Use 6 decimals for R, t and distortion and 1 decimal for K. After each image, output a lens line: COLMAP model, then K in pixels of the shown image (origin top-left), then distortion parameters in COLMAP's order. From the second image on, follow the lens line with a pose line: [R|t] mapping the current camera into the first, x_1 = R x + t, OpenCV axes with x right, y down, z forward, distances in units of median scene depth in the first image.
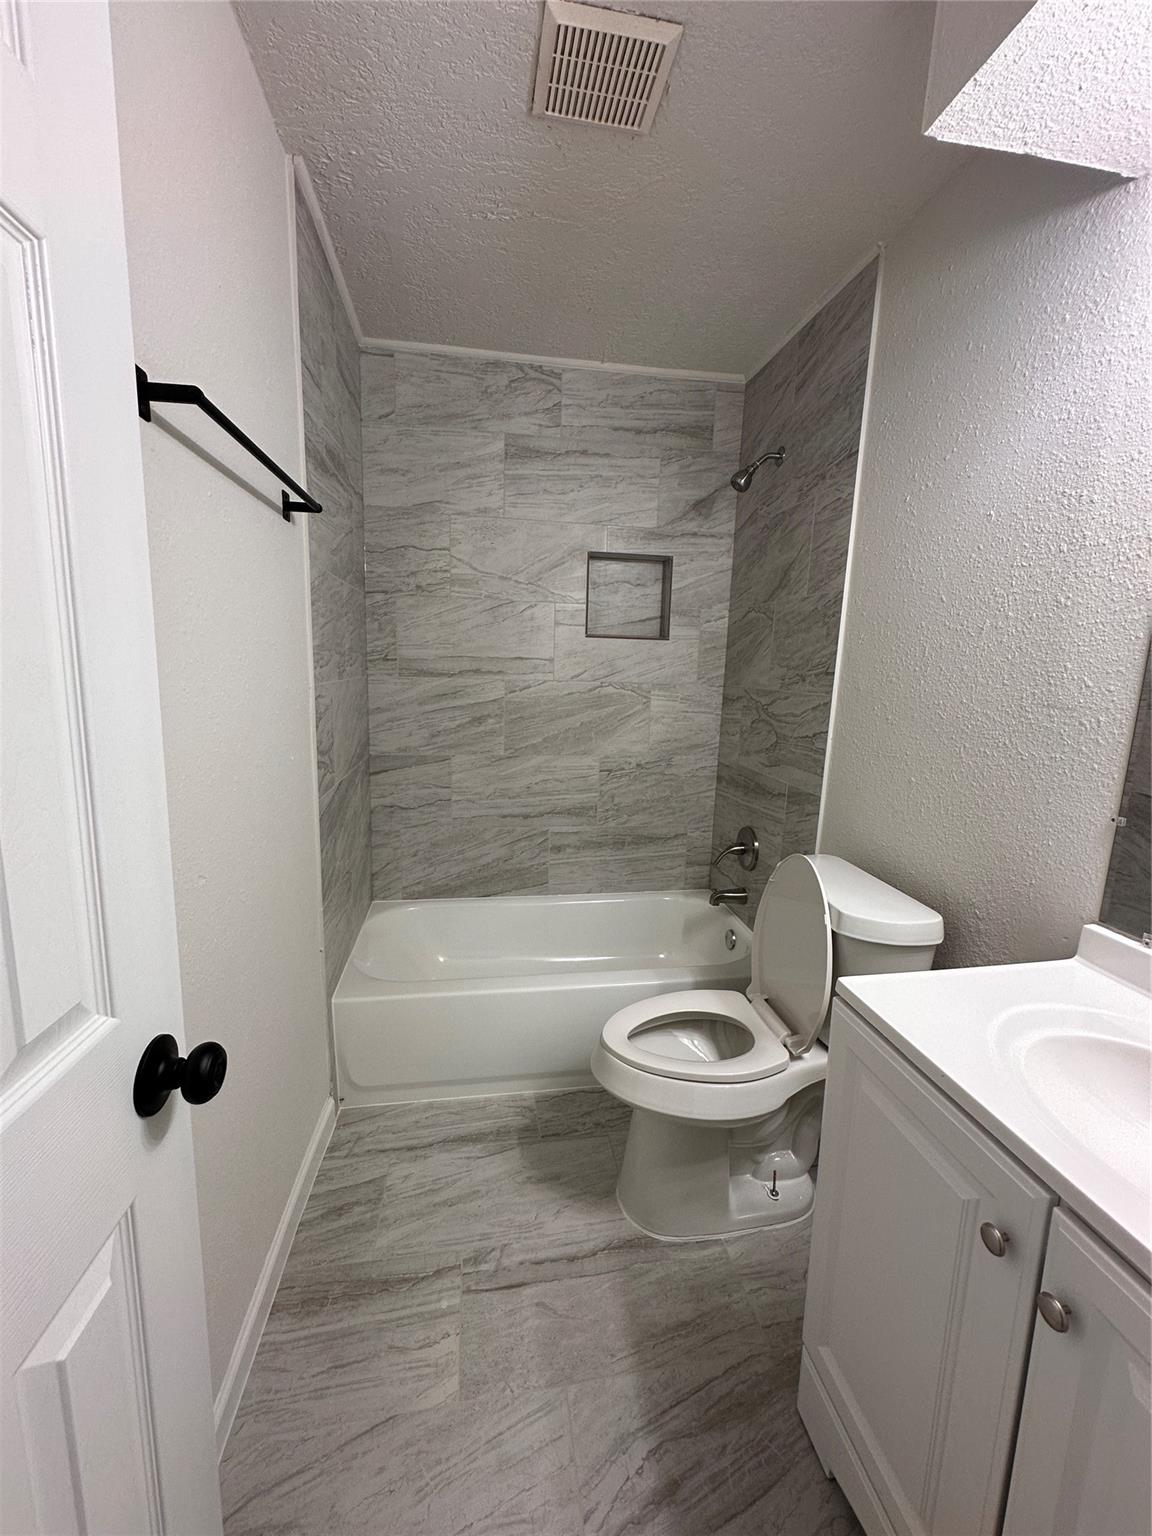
lens RADIAL K [[613.2, 0, 573.1], [0, 613.2, 768.9], [0, 0, 1]] dist [-0.004518, 0.000819]
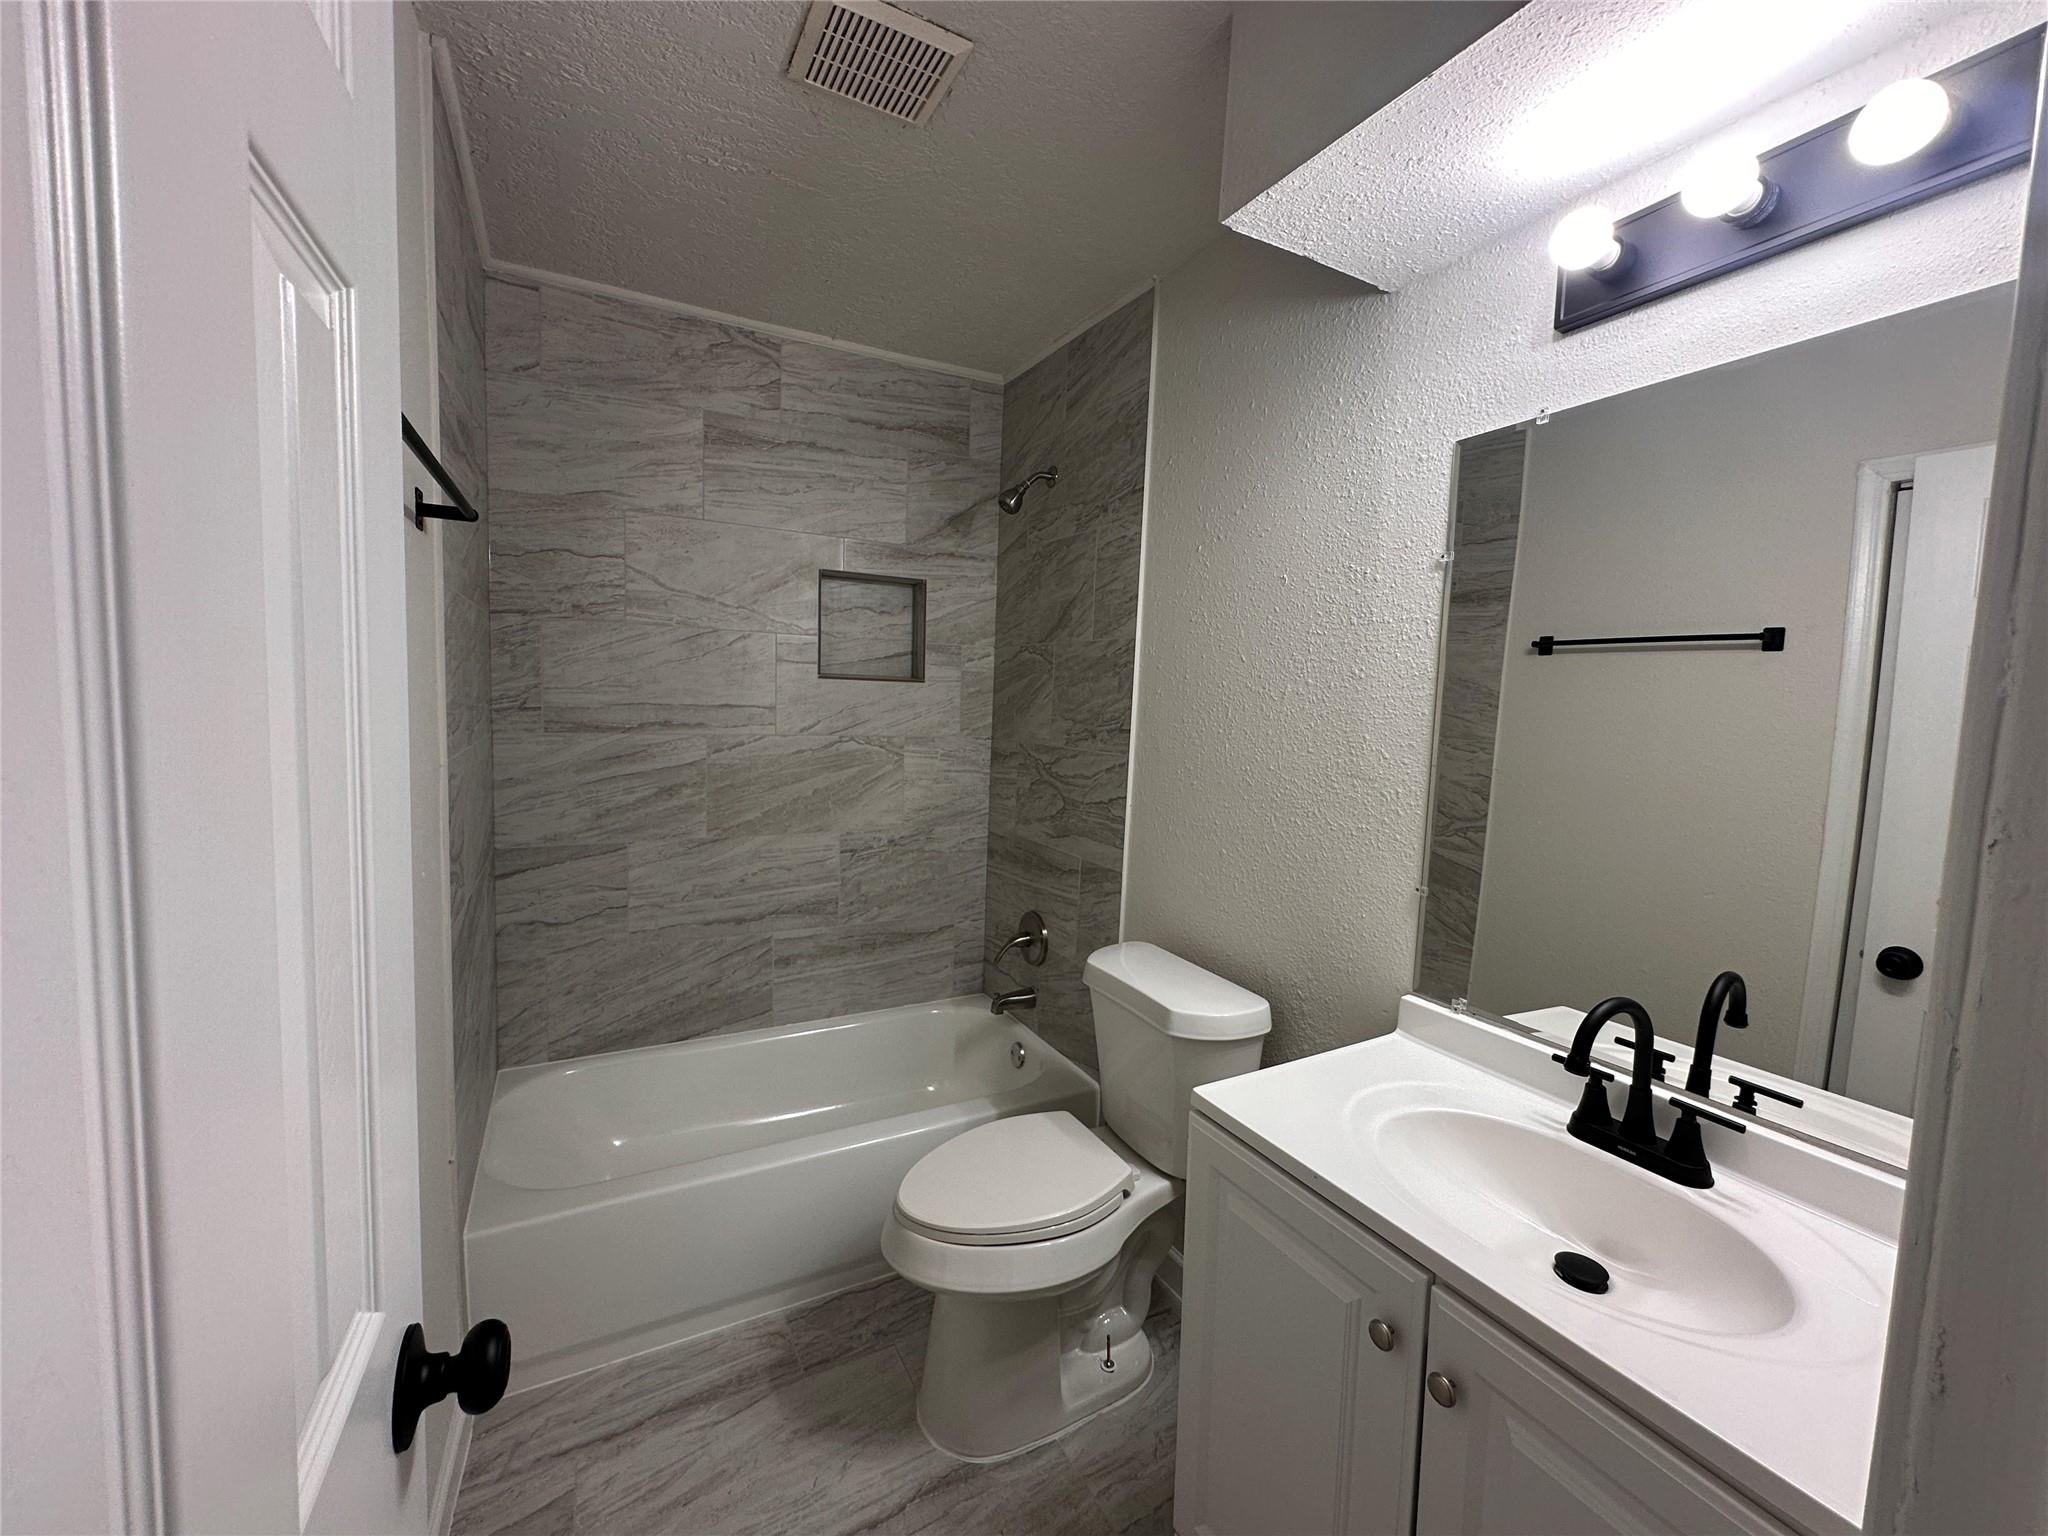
lens RADIAL K [[817.5, 0, 1025.4], [0, 817.5, 768.4], [0, 0, 1]] dist [-0.004518, 0.000819]
pose [[0.944799, -0.024726, 0.326716, -0.098740], [0.047938, 0.996850, -0.063185, -0.035670], [-0.324124, 0.075359, 0.943008, -0.050786]]
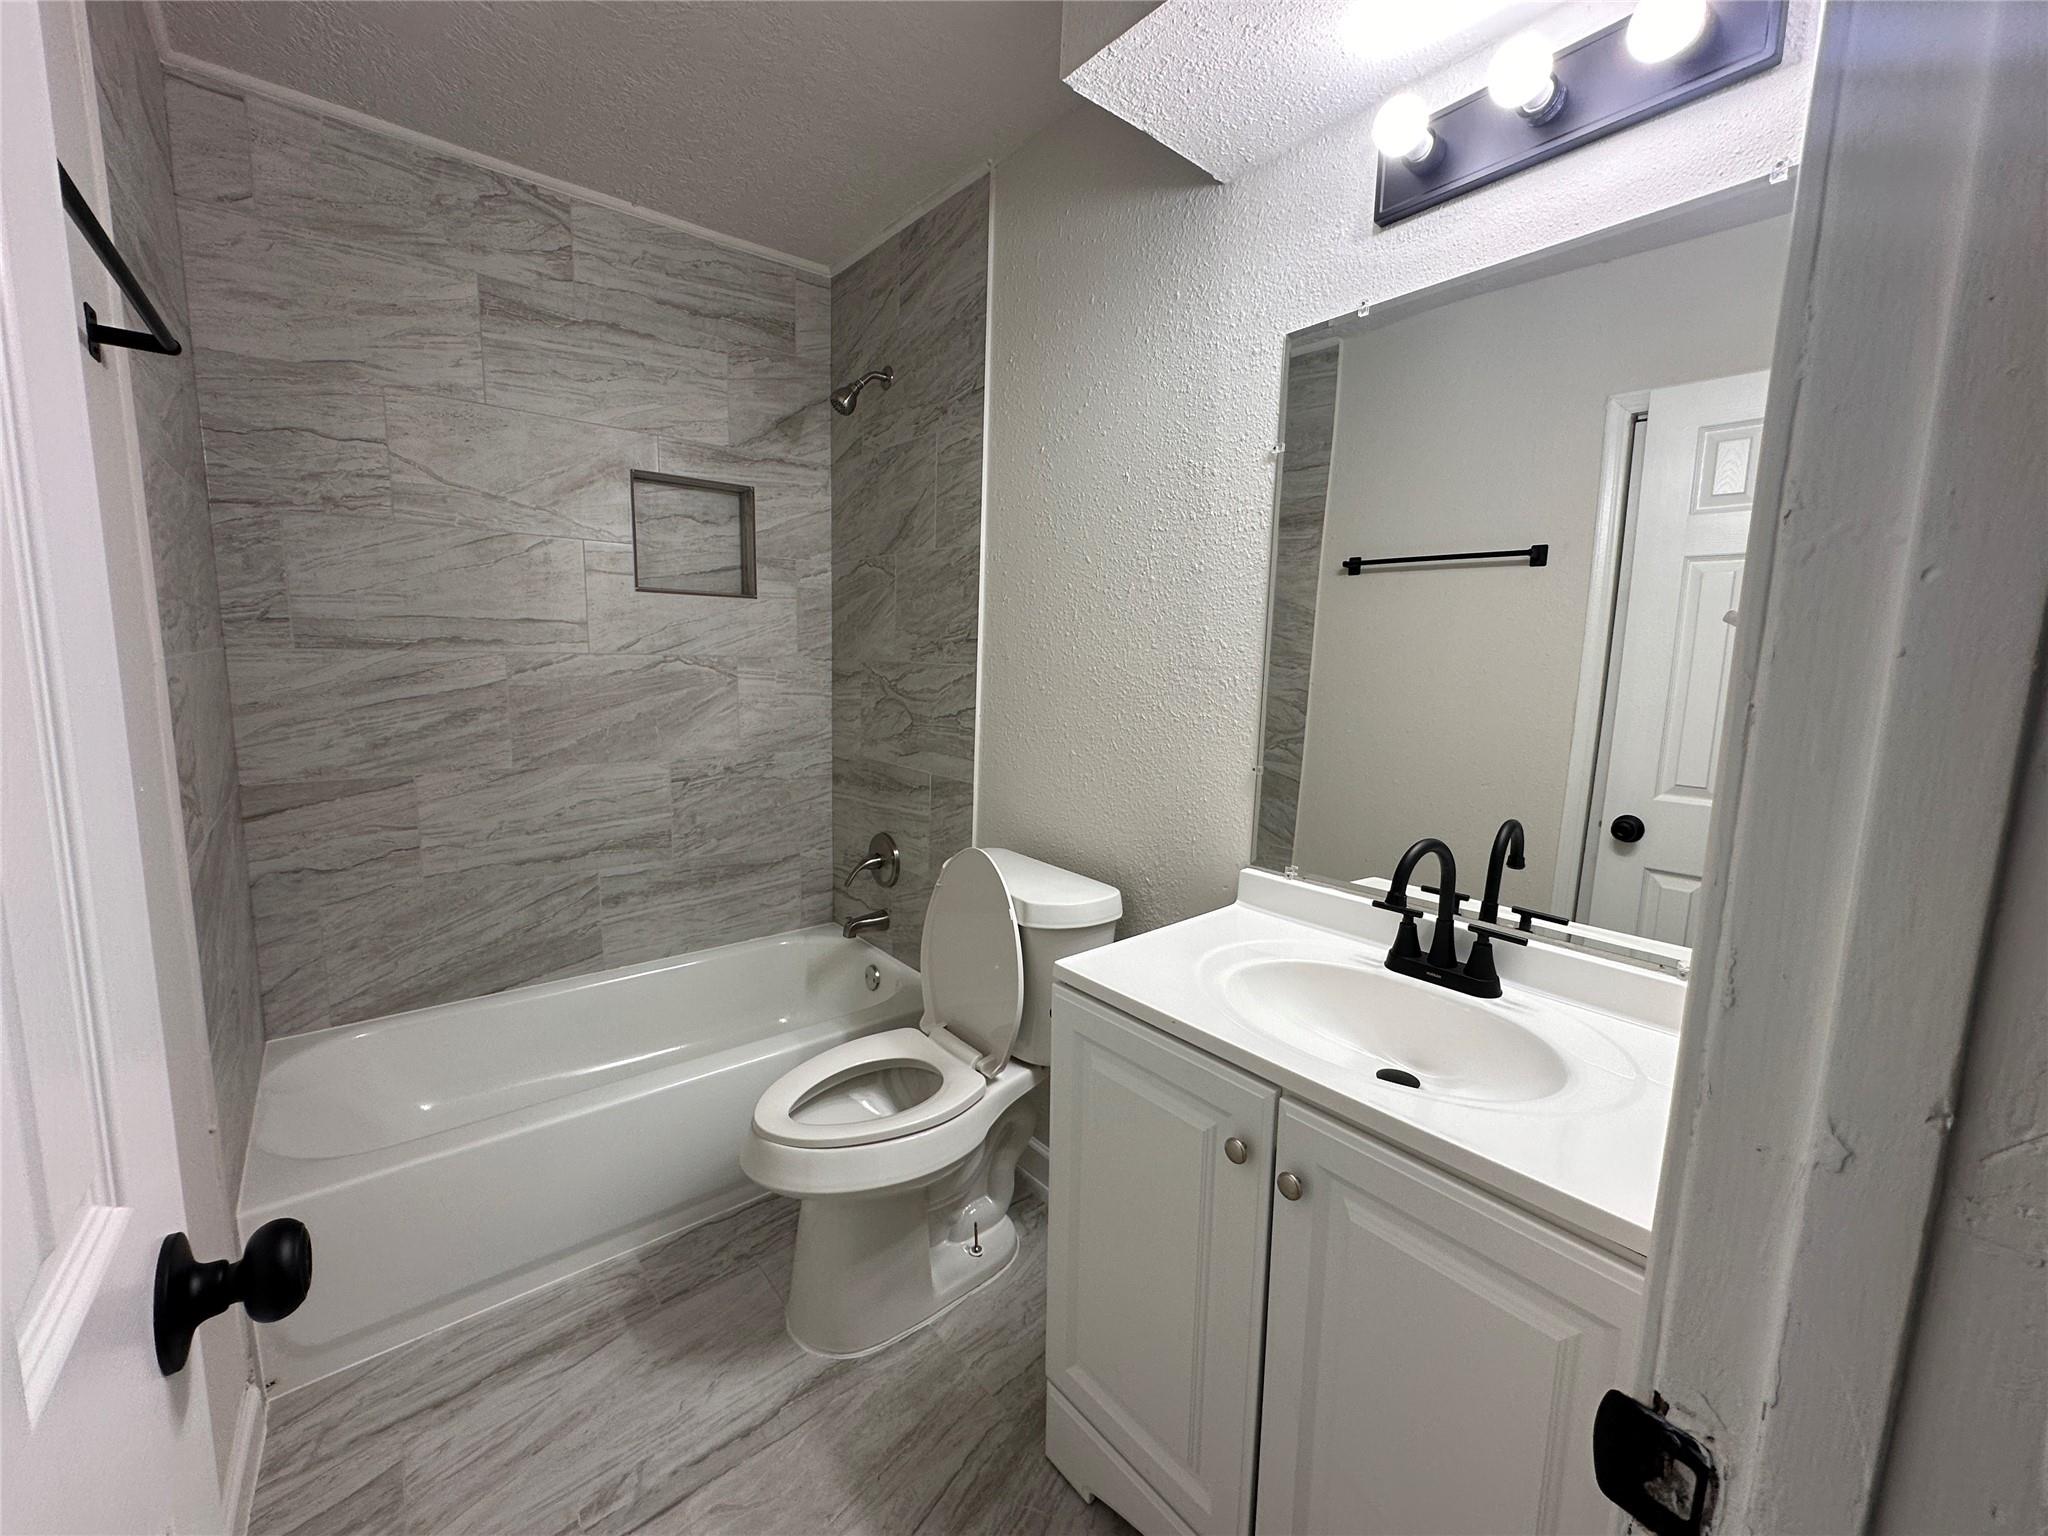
lens RADIAL K [[817.5, 0, 1026.8], [0, 817.5, 767.3], [0, 0, 1]] dist [-0.004518, 0.000819]
pose [[0.861824, -0.077957, 0.501181, -0.107376], [0.083540, 0.996440, 0.011339, 0.016518], [-0.500280, 0.032096, 0.865268, -0.031104]]
